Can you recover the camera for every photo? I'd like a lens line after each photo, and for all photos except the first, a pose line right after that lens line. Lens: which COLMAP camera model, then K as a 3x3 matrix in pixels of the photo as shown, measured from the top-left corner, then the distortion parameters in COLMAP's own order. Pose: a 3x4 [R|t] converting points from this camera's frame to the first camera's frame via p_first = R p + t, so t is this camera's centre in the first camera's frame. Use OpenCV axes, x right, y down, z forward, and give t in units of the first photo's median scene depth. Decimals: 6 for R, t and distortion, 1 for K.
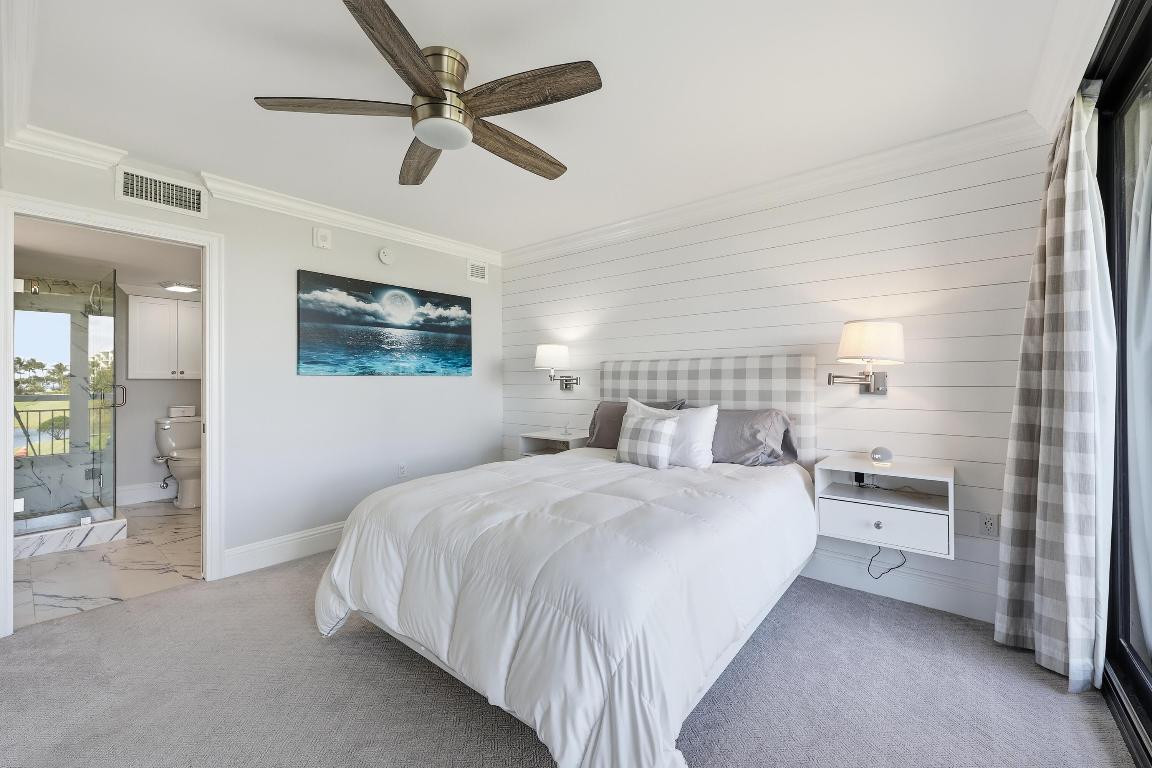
lens RADIAL K [[465.6, 0, 582.6], [0, 465.6, 383.1], [0, 0, 1]] dist [0.000784, 0.000035]
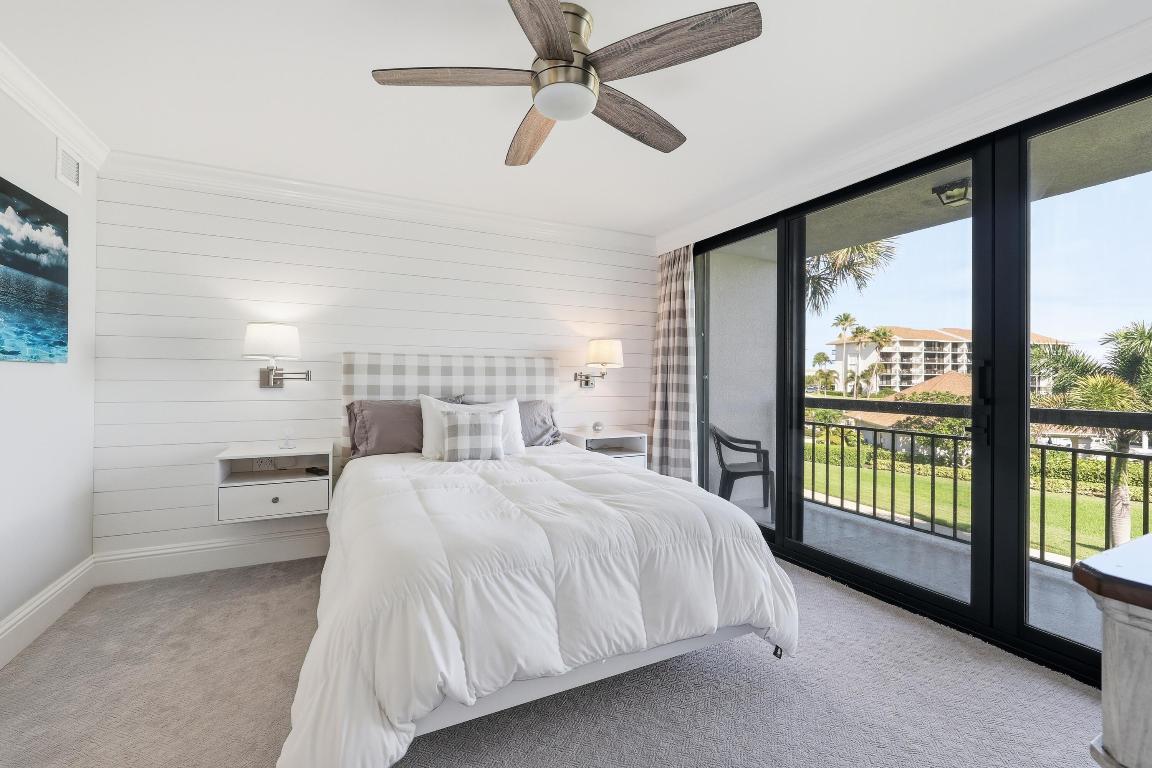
lens RADIAL K [[465.6, 0, 577.1], [0, 465.6, 378.2], [0, 0, 1]] dist [0.000784, 0.000035]
pose [[0.428430, 0.006495, 0.903551, -0.564511], [-0.003399, 0.999979, -0.005576, 0.002795], [-0.903568, -0.000683, 0.428443, 0.302368]]
